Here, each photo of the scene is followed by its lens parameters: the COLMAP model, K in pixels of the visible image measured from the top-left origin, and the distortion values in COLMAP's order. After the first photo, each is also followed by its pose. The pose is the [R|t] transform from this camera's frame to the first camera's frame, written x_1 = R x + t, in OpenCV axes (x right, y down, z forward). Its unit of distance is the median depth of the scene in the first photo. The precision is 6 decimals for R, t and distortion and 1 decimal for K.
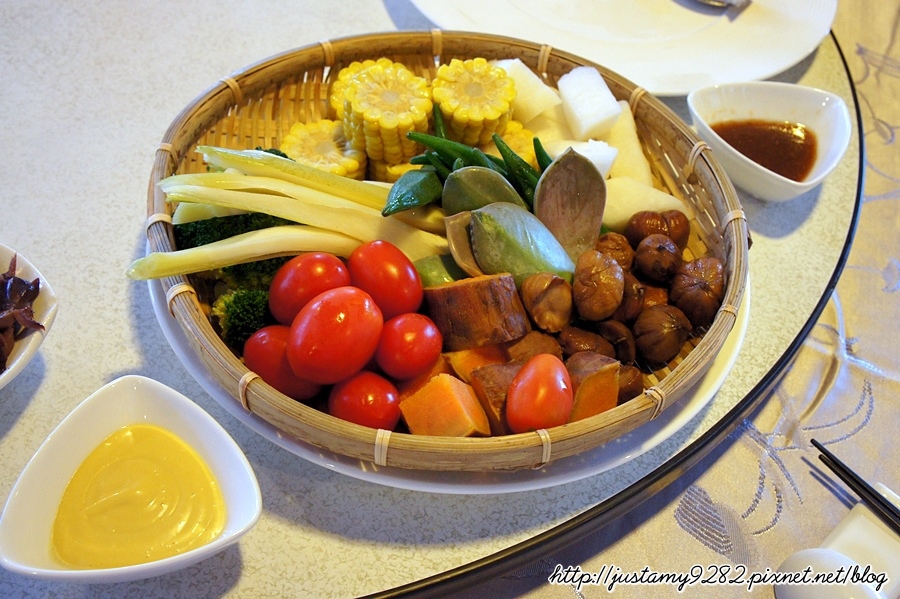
lens RADIAL K [[1038.0, 0, 450.2], [0, 1038.0, 300.3], [0, 0, 1]] dist [-0.003823, 0.000000]
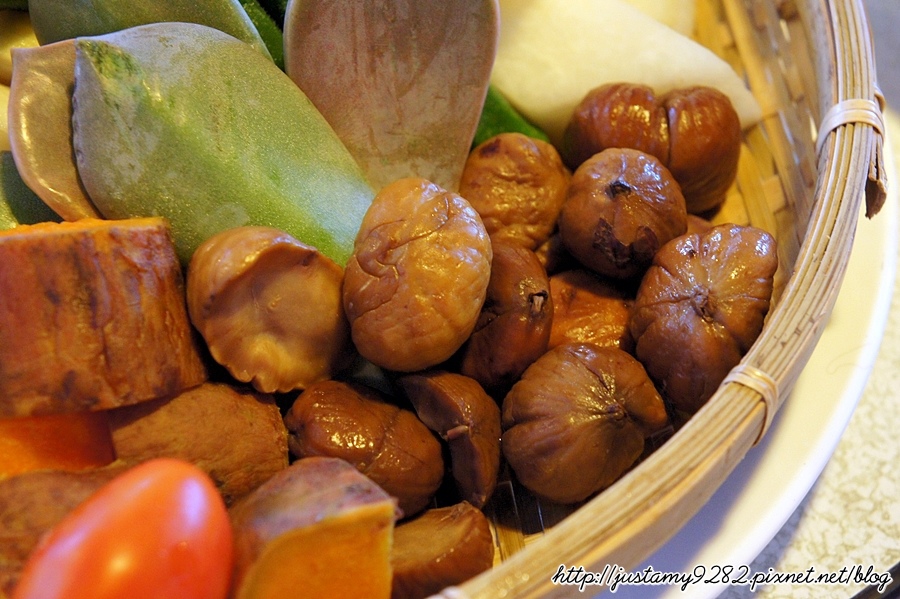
lens RADIAL K [[1969.2, 0, 449.9], [0, 1969.2, 298.8], [0, 0, 1]] dist [0.230801, 0.000000]
pose [[0.990302, 0.094594, -0.101757, 0.227215], [-0.091096, 0.995098, 0.038498, -0.034038], [0.104900, -0.028855, 0.994064, 0.315629]]
